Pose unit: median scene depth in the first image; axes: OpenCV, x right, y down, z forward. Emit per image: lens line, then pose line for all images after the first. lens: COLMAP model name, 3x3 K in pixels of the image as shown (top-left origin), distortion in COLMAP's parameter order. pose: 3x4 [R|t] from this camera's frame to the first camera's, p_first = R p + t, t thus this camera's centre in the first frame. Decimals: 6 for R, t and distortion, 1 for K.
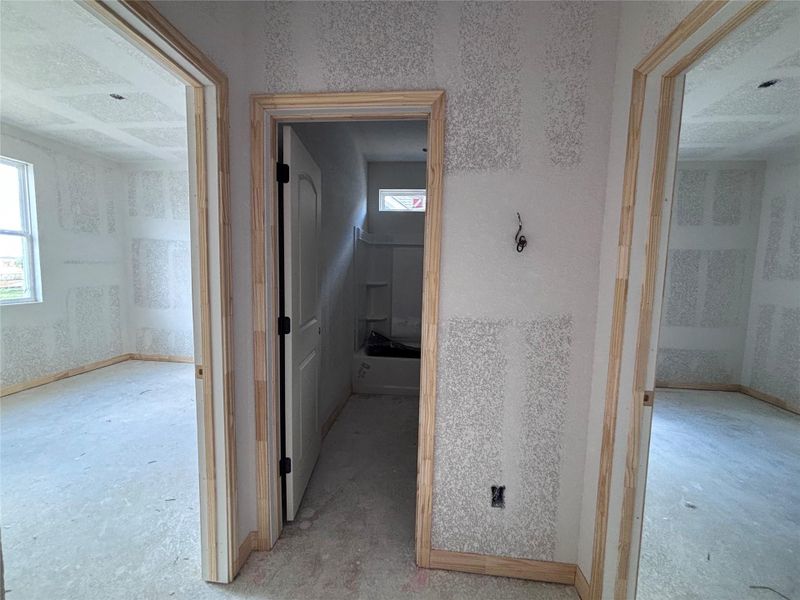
lens RADIAL K [[322.7, 0, 399.1], [0, 322.7, 298.1], [0, 0, 1]] dist [-0.000041, -0.000331]
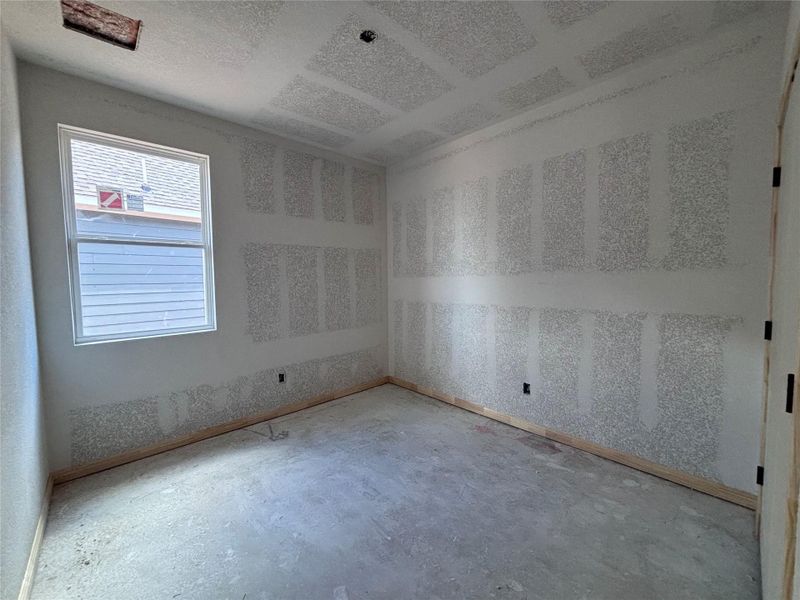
lens RADIAL K [[322.7, 0, 399.1], [0, 322.7, 298.1], [0, 0, 1]] dist [-0.000041, -0.000331]
pose [[0.665761, -0.076551, 0.742228, 0.433464], [0.091832, 0.995567, 0.020308, -0.009692], [-0.740492, 0.054640, 0.669840, 0.345123]]
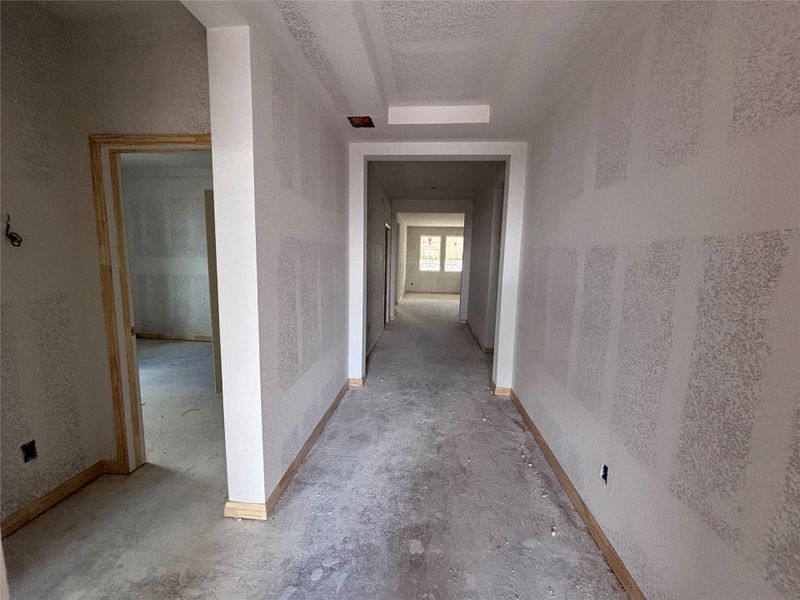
lens RADIAL K [[322.7, 0, 399.1], [0, 322.7, 298.1], [0, 0, 1]] dist [-0.000041, -0.000331]
pose [[-0.003873, -0.151657, 0.988426, -0.439257], [0.065571, 0.986267, 0.151583, -0.019445], [-0.997840, 0.065399, 0.006125, -0.226938]]
